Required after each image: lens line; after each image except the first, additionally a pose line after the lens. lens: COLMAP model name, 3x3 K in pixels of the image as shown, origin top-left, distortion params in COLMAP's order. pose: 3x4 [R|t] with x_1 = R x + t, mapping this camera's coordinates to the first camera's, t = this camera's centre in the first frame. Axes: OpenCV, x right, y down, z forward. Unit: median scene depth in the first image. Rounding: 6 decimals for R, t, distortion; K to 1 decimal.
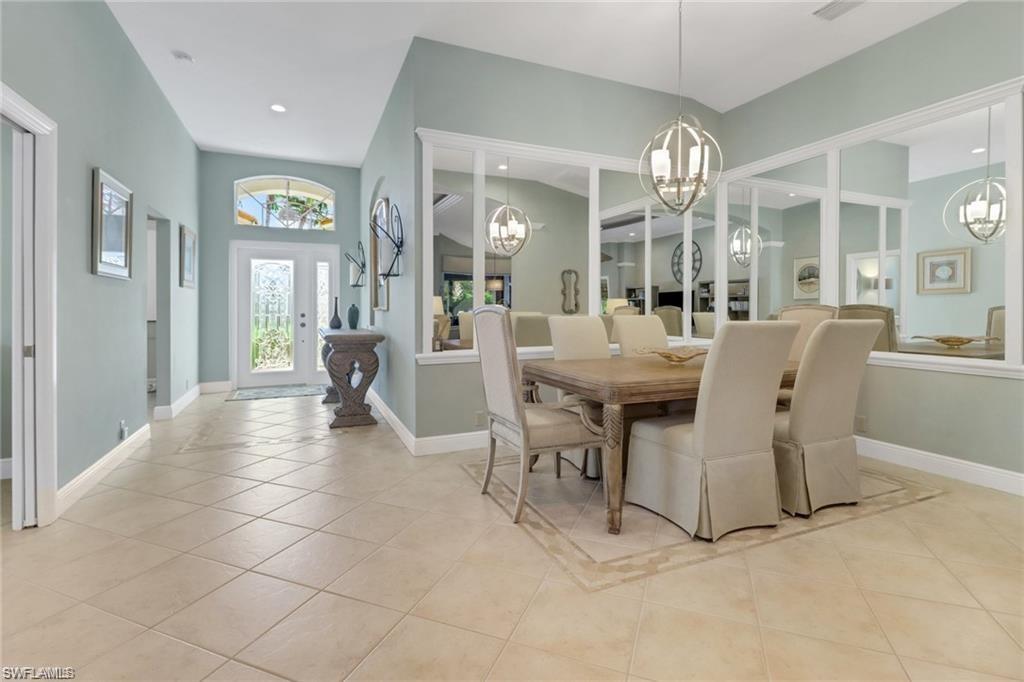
lens RADIAL K [[481.6, 0, 515.6], [0, 481.6, 311.2], [0, 0, 1]] dist [0.000542, -0.000242]
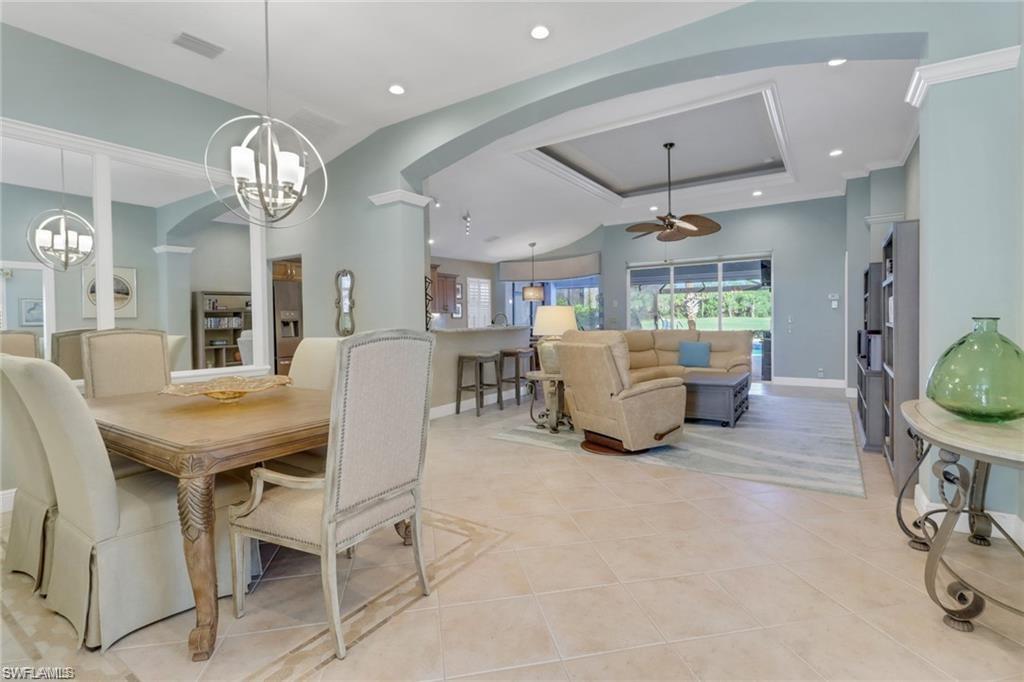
lens RADIAL K [[472.7, 0, 511.3], [0, 472.7, 331.0], [0, 0, 1]] dist [0.022685, -0.014973]
pose [[-0.541922, 0.012180, 0.840341, -0.881098], [0.030856, 0.999509, 0.005411, 0.014736], [-0.839862, 0.028862, -0.542032, 1.564769]]
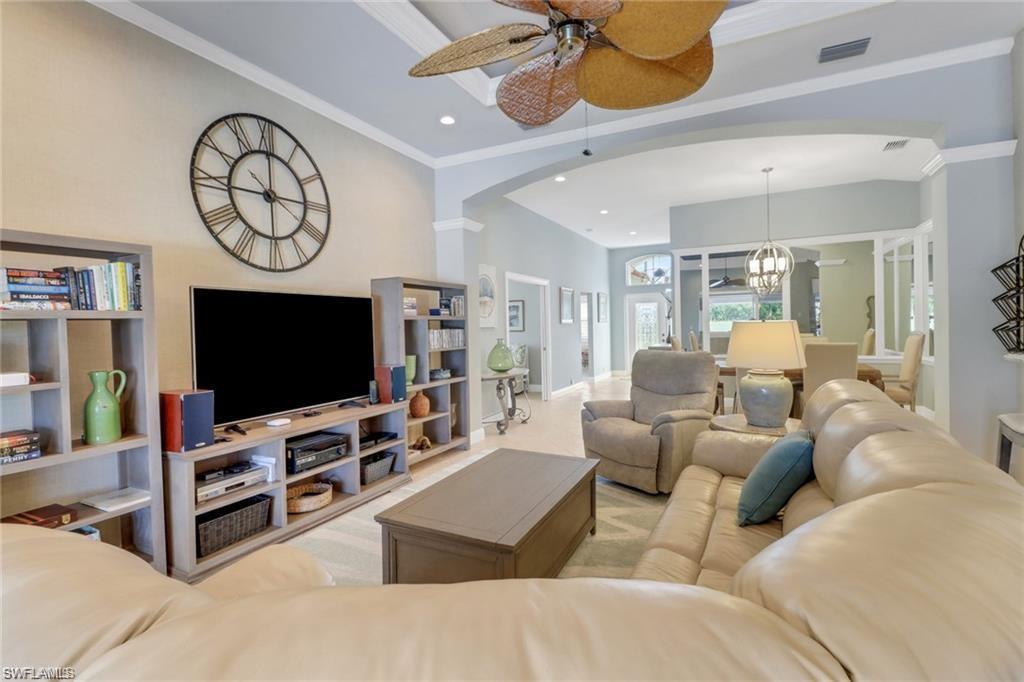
lens RADIAL K [[472.7, 0, 511.3], [0, 472.7, 331.0], [0, 0, 1]] dist [0.022685, -0.014973]
pose [[0.633682, -0.002601, -0.773589, 0.576090], [0.012825, 0.999892, 0.007144, -0.026813], [0.773487, -0.014448, 0.633647, -0.526065]]
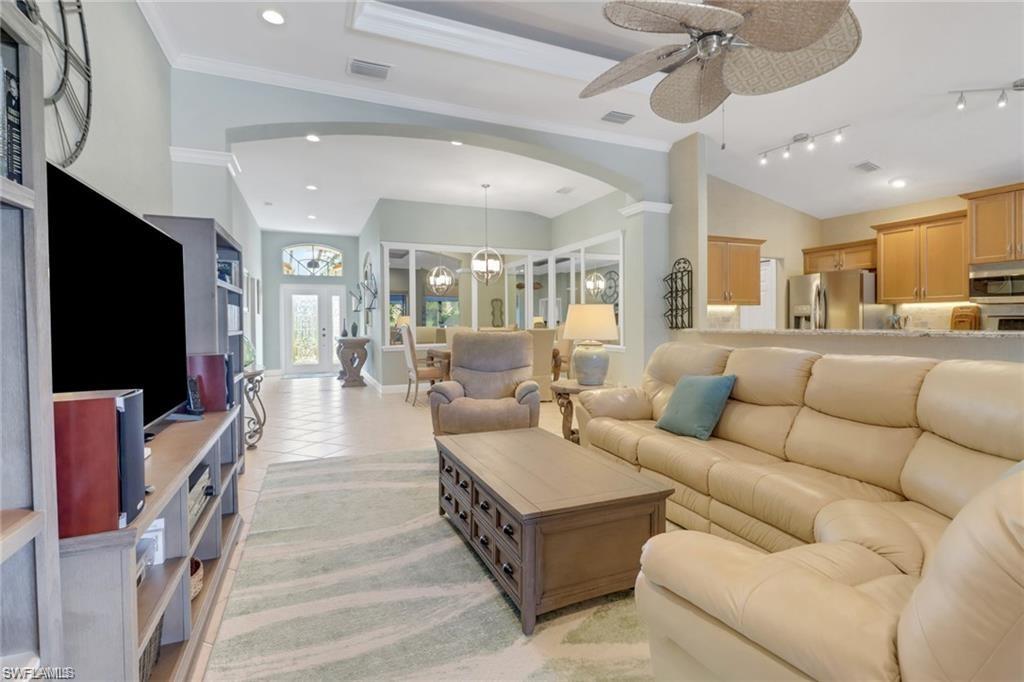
lens RADIAL K [[472.7, 0, 511.3], [0, 472.7, 331.0], [0, 0, 1]] dist [0.022685, -0.014973]
pose [[0.999854, -0.005504, -0.016183, 0.242490], [0.005696, 0.999914, 0.011831, -0.000826], [0.016116, -0.011922, 0.999799, -0.660294]]
